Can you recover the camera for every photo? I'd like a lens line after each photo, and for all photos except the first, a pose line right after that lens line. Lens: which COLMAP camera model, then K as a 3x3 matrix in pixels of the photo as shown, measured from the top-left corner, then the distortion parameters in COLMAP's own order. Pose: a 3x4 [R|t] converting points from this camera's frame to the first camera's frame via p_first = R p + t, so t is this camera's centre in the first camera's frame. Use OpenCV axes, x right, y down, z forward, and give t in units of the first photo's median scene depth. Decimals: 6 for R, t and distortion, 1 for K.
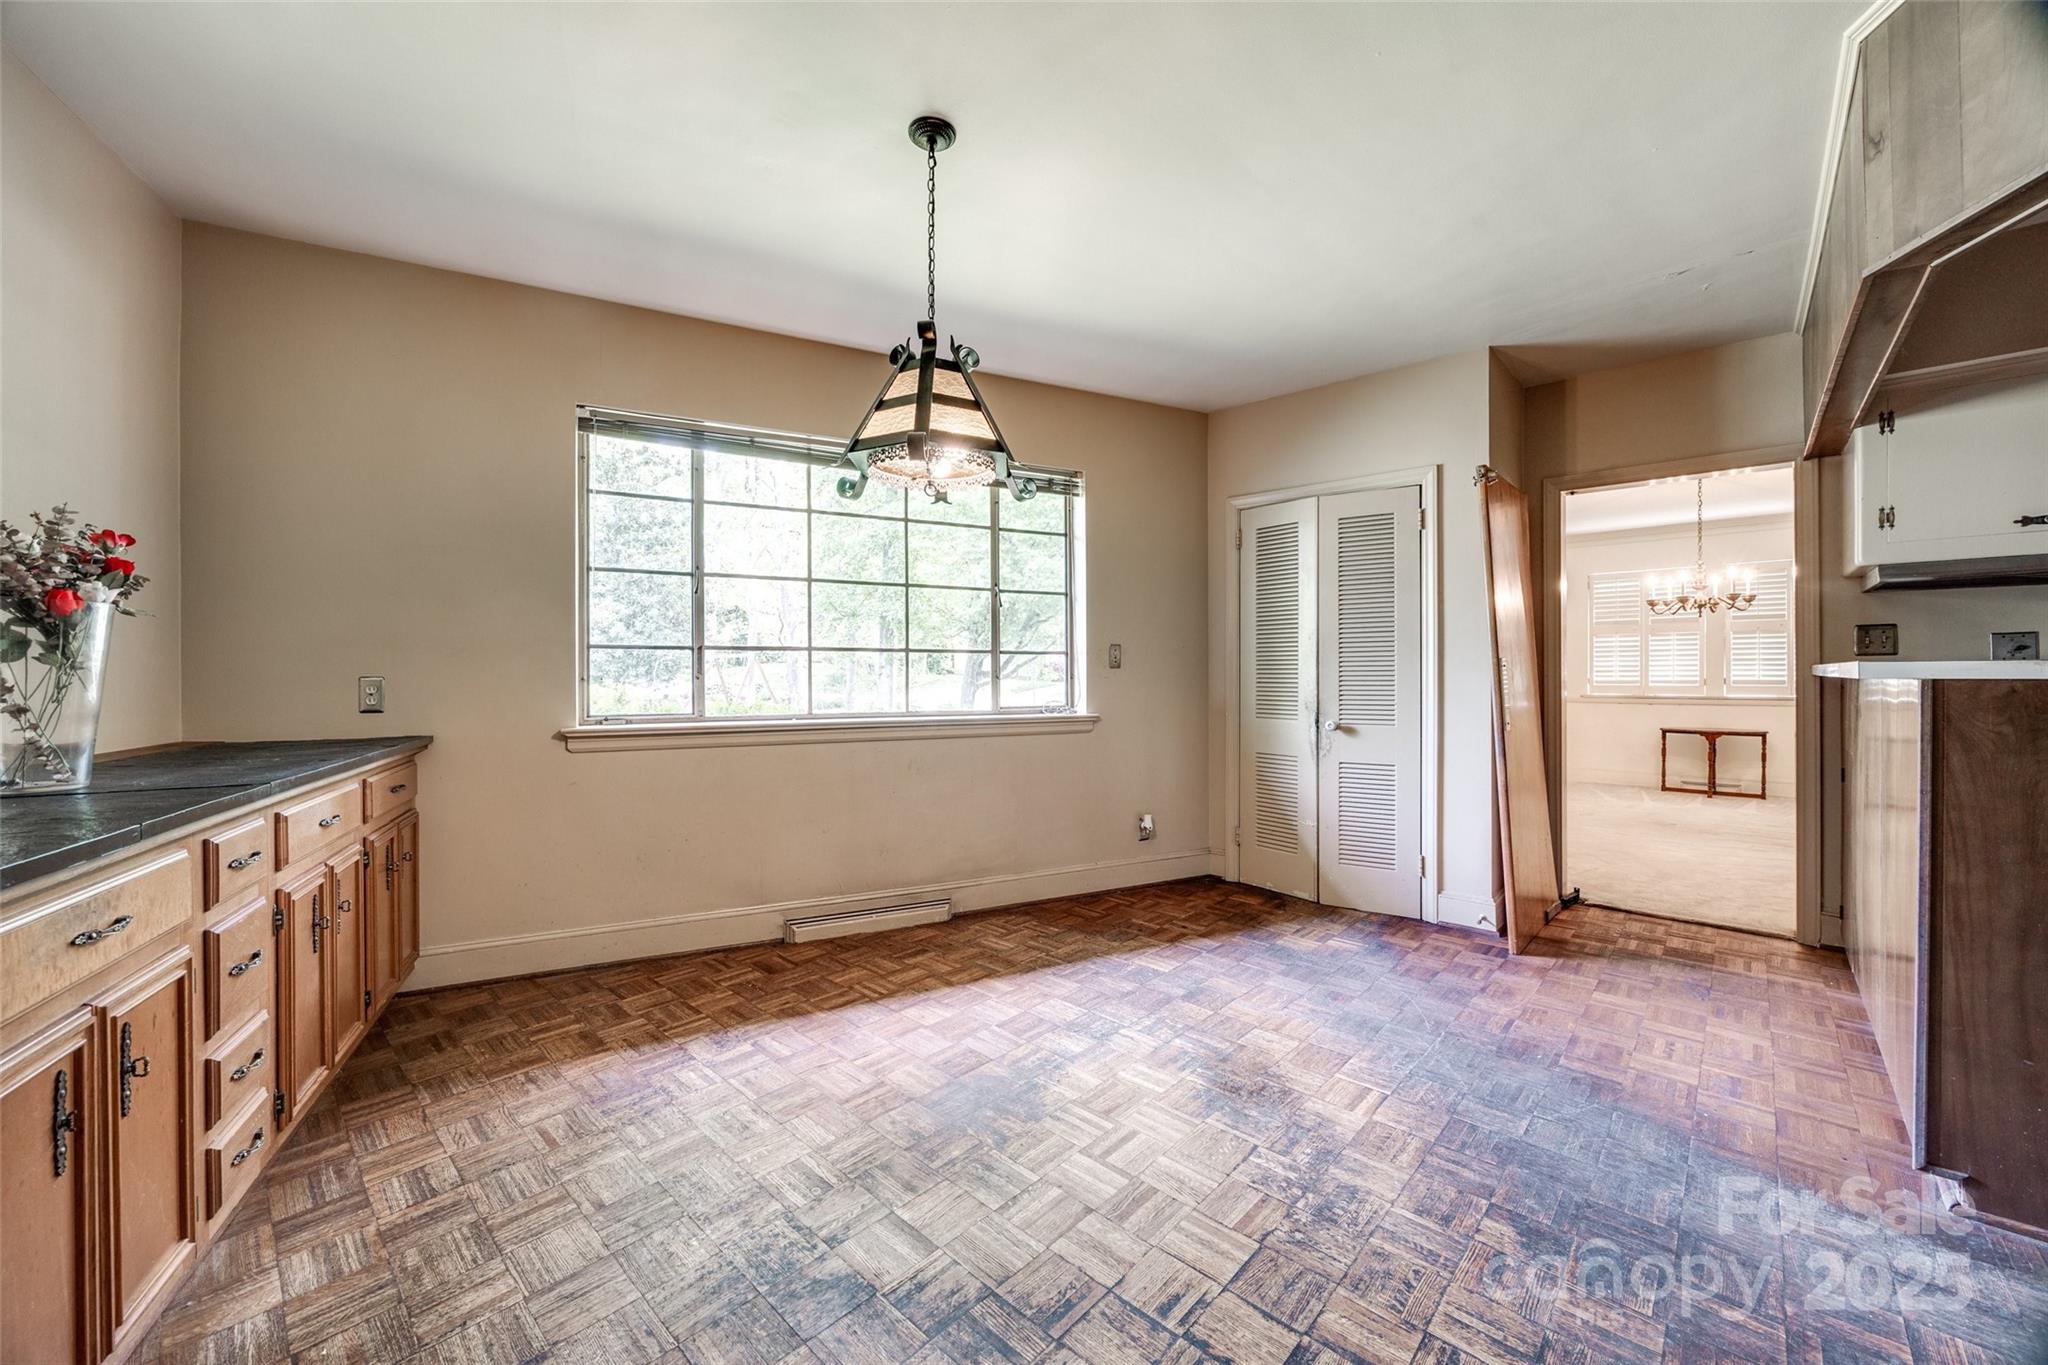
lens RADIAL K [[771.2, 0, 1015.8], [0, 771.2, 679.4], [0, 0, 1]] dist [-0.007311, 0.000025]
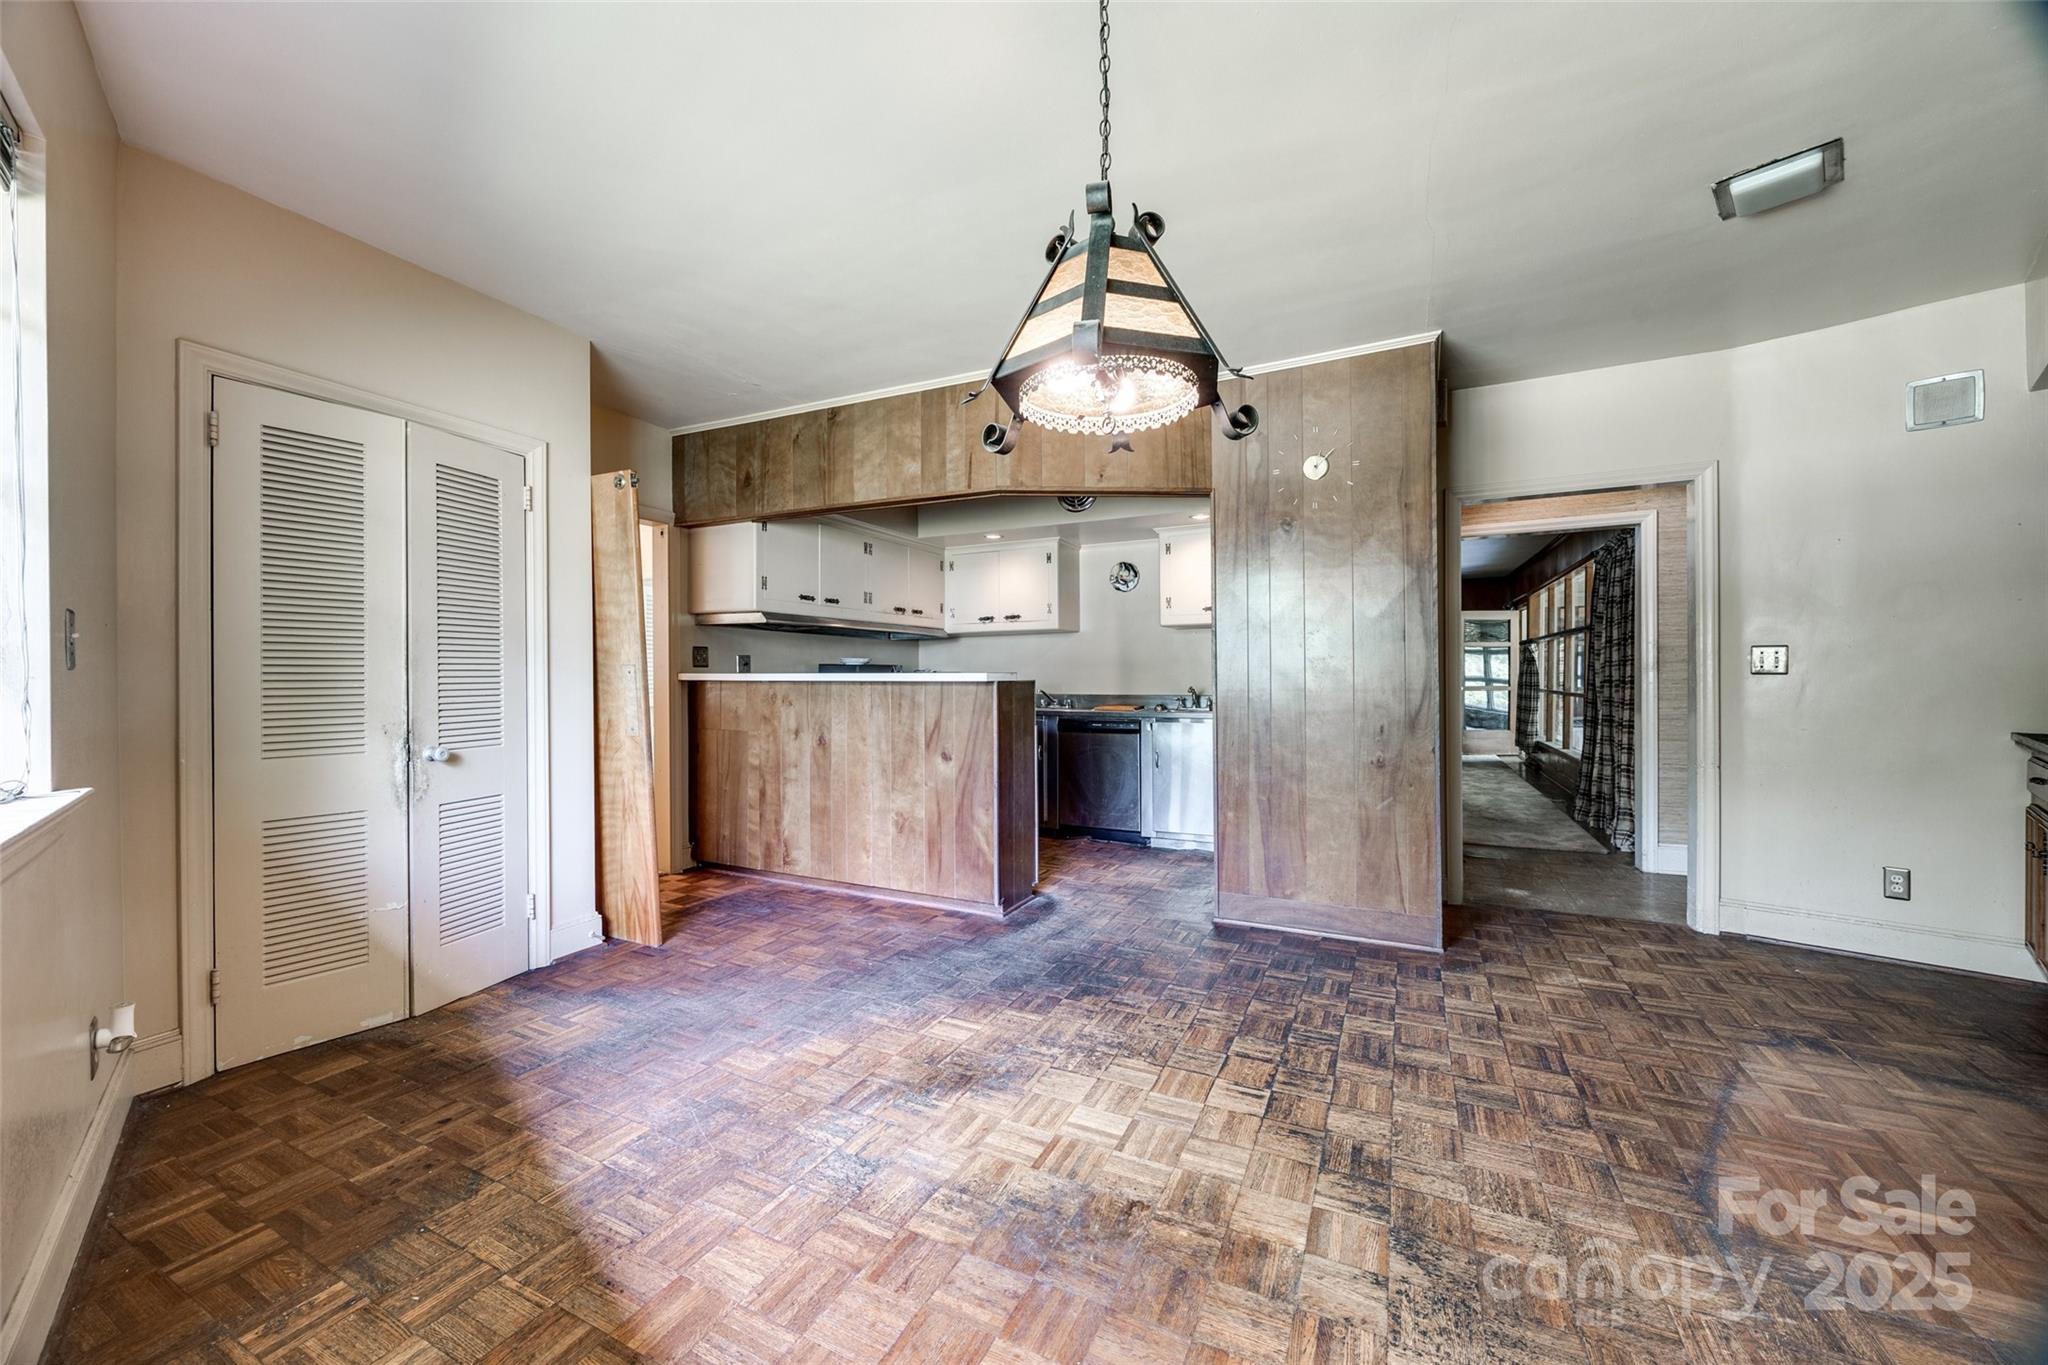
lens RADIAL K [[771.2, 0, 1010.8], [0, 771.2, 678.0], [0, 0, 1]] dist [-0.007311, 0.000025]
pose [[-0.284241, -0.000716, 0.958753, -0.479499], [0.008537, 0.999958, 0.003277, -0.008401], [-0.958715, 0.009116, -0.284223, 0.803342]]
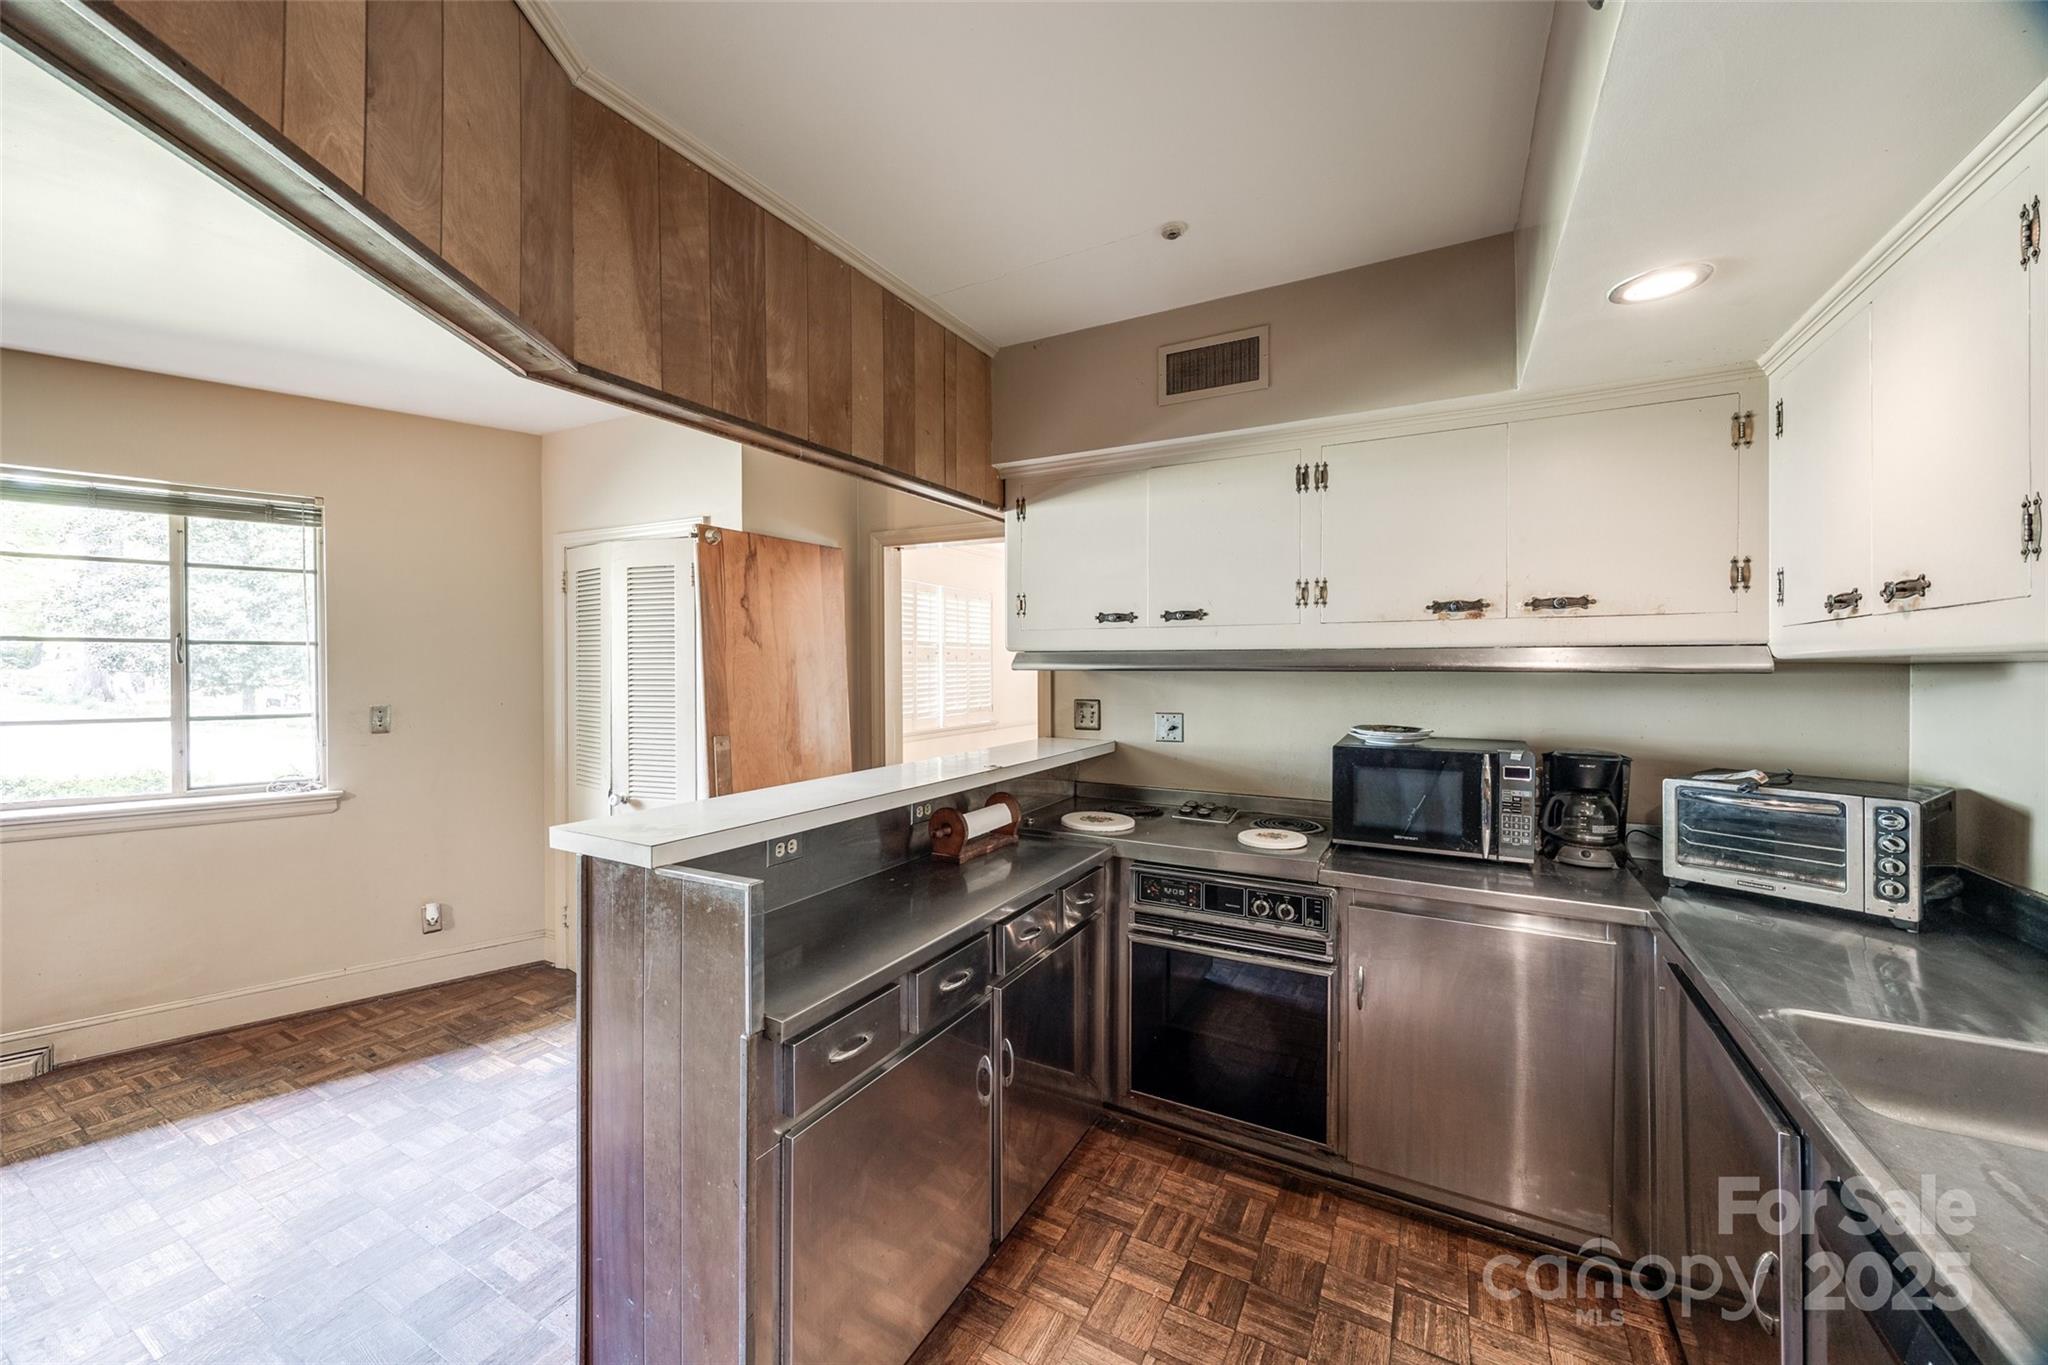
lens RADIAL K [[771.2, 0, 1021.9], [0, 771.2, 675.6], [0, 0, 1]] dist [-0.007311, 0.000025]
pose [[0.967386, 0.000897, 0.253306, 0.736157], [-0.002025, 0.999989, 0.004195, -0.102357], [-0.253299, -0.004571, 0.967377, 0.020915]]
